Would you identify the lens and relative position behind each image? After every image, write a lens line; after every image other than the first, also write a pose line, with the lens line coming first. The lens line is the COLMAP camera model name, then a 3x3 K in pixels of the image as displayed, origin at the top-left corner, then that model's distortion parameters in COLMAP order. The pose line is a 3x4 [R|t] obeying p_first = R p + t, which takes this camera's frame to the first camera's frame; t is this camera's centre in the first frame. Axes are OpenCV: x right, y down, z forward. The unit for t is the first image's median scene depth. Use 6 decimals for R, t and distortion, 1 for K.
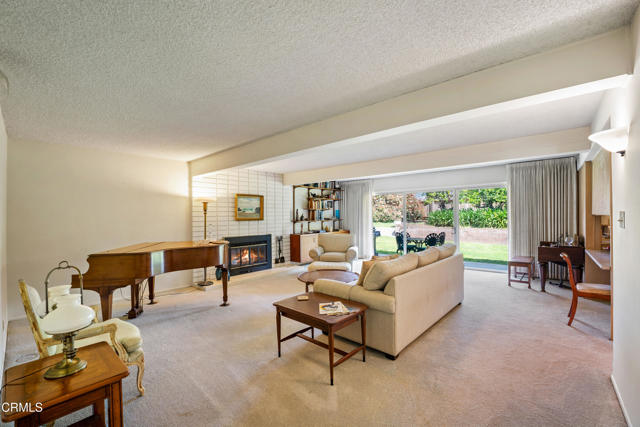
lens RADIAL K [[277.2, 0, 320.0], [0, 277.2, 216.6], [0, 0, 1]] dist [-0.020869, 0.000309]
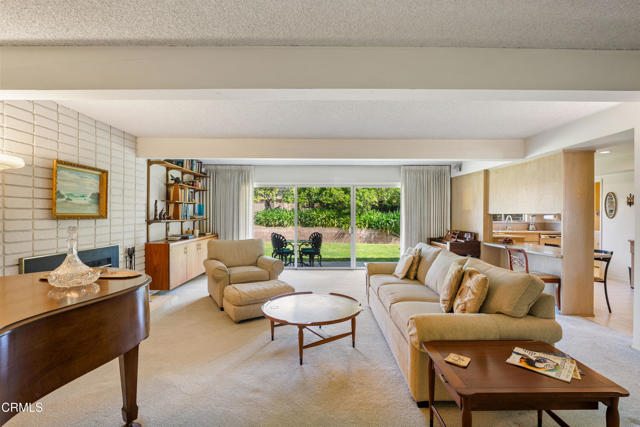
lens RADIAL K [[299.8, 0, 321.9], [0, 299.8, 214.7], [0, 0, 1]] dist [-0.003196, -0.000339]
pose [[0.738809, 0.011597, 0.673816, -0.283947], [-0.006396, 0.999928, -0.010196, 0.008826], [-0.673885, 0.003223, 0.738829, 0.324601]]
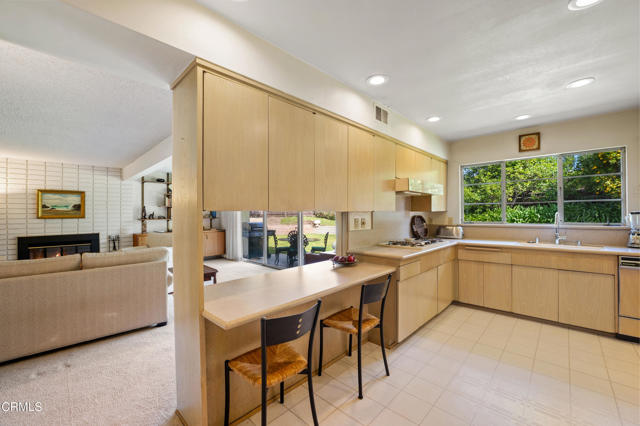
lens RADIAL K [[259.4, 0, 322.6], [0, 259.4, 213.5], [0, 0, 1]] dist [-0.023791, 0.002281]
pose [[0.998825, 0.001891, -0.048429, 0.627209], [-0.002203, 0.999977, -0.006396, 0.000920], [0.048416, 0.006496, 0.998806, 0.192324]]
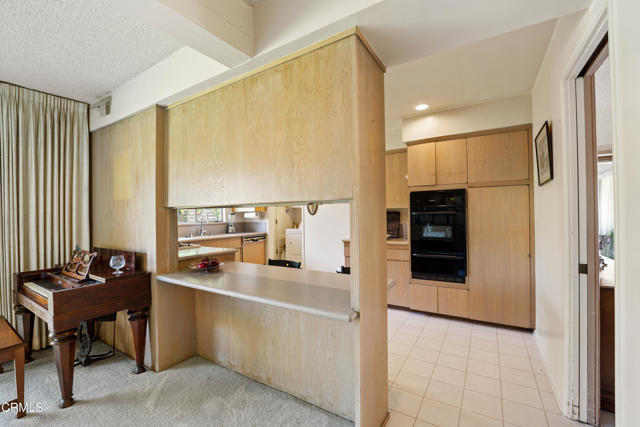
lens RADIAL K [[271.5, 0, 318.5], [0, 271.5, 213.9], [0, 0, 1]] dist [-0.026098, 0.000102]
pose [[-0.148137, 0.014644, 0.988858, 0.280351], [0.023877, 0.999652, -0.011227, 0.011247], [-0.988679, 0.021948, -0.148435, 0.498990]]
